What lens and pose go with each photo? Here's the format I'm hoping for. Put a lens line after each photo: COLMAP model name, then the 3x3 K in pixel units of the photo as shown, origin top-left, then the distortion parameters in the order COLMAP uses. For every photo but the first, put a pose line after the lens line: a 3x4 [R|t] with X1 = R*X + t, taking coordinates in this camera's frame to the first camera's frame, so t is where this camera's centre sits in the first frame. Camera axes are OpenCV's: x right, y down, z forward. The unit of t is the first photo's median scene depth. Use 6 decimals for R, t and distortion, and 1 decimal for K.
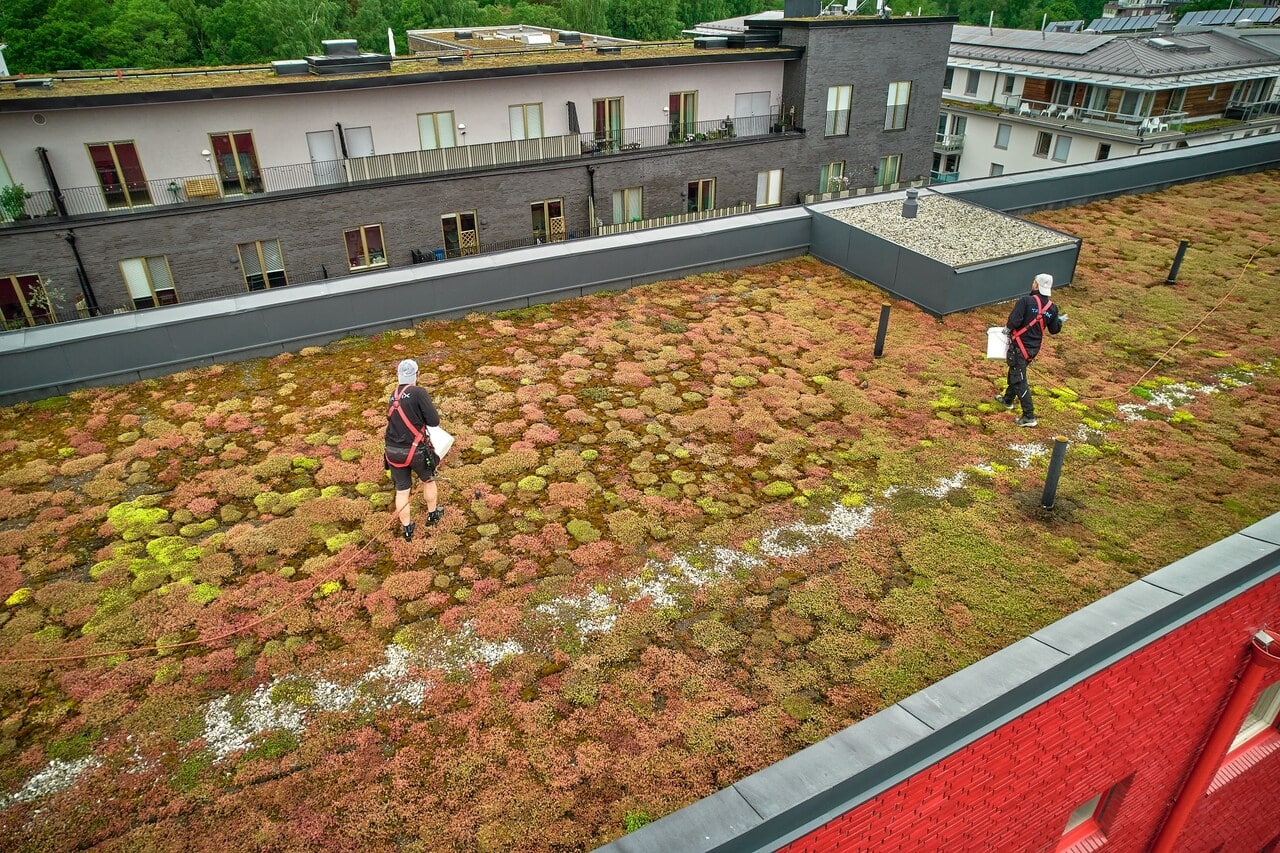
lens RADIAL K [[820.2, 0, 643.6], [0, 820.2, 436.7], [0, 0, 1]] dist [-0.075522, 0.066561]
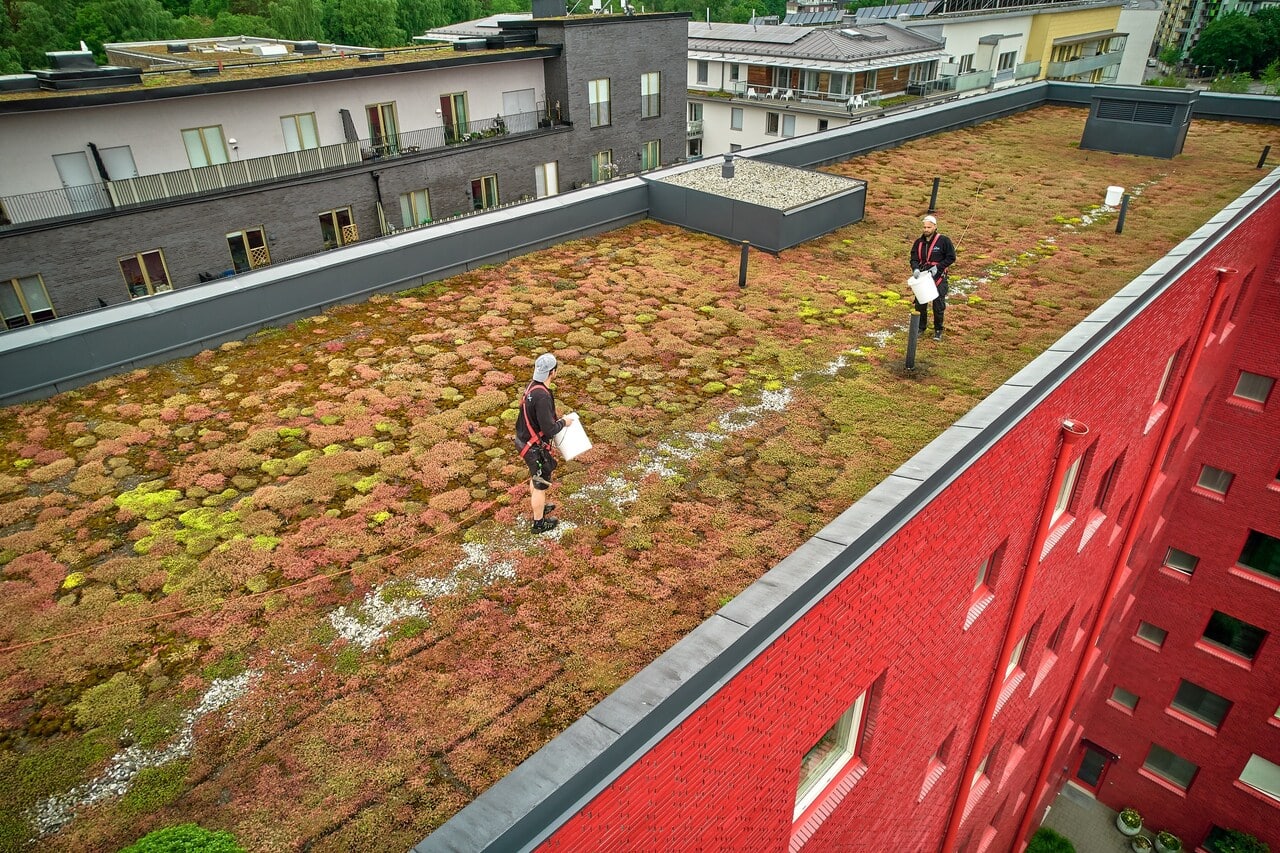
lens RADIAL K [[820.2, 0, 645.5], [0, 820.2, 434.5], [0, 0, 1]] dist [-0.075522, 0.066561]
pose [[0.949751, -0.160628, 0.268646, -0.202038], [0.162300, 0.986610, 0.016126, 0.071865], [-0.267639, 0.028286, 0.963104, -0.114225]]
